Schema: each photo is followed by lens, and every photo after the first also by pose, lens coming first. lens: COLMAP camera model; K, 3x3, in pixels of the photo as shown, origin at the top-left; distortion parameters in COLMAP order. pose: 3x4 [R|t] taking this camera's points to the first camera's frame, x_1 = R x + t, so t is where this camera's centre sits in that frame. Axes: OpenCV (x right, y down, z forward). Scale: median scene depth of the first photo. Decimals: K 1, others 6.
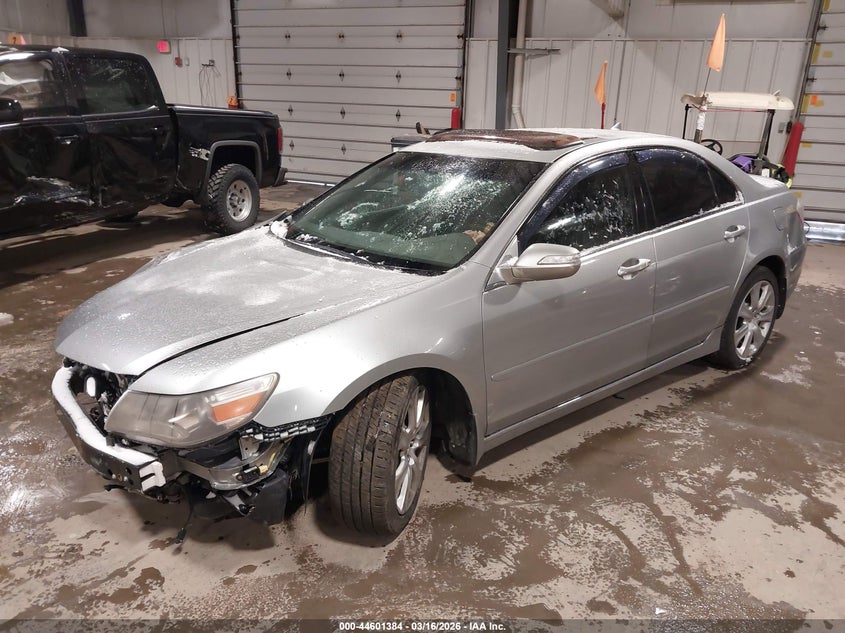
lens RADIAL K [[632.7, 0, 422.5], [0, 632.7, 316.5], [0, 0, 1]] dist [-0.009371, -0.004431]
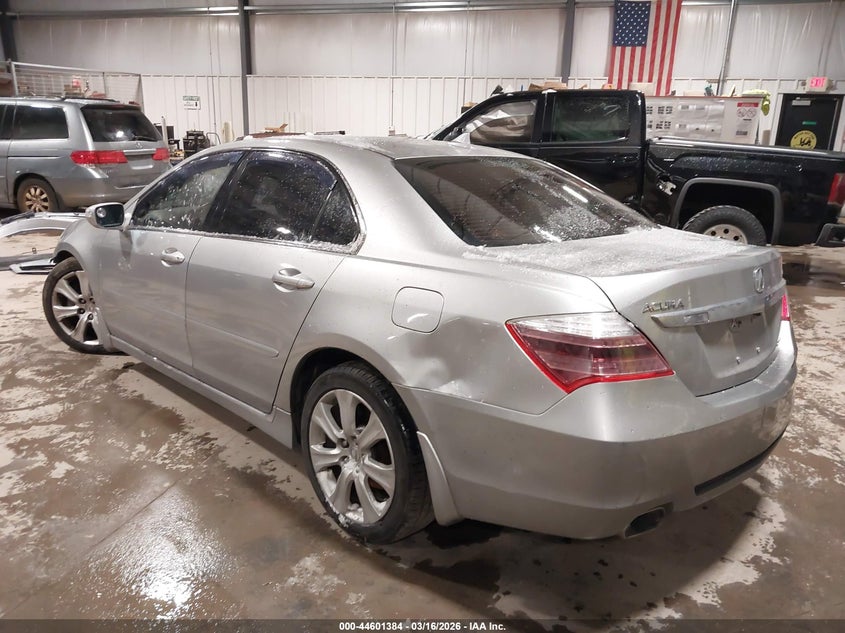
lens RADIAL K [[641.2, 0, 422.5], [0, 641.2, 316.5], [0, 0, 1]] dist [-0.005026, 0.001310]
pose [[0.145029, 0.258007, -0.955196, 1.476055], [-0.345617, 0.917799, 0.195431, -0.348314], [0.927101, 0.301789, 0.222279, 1.238184]]
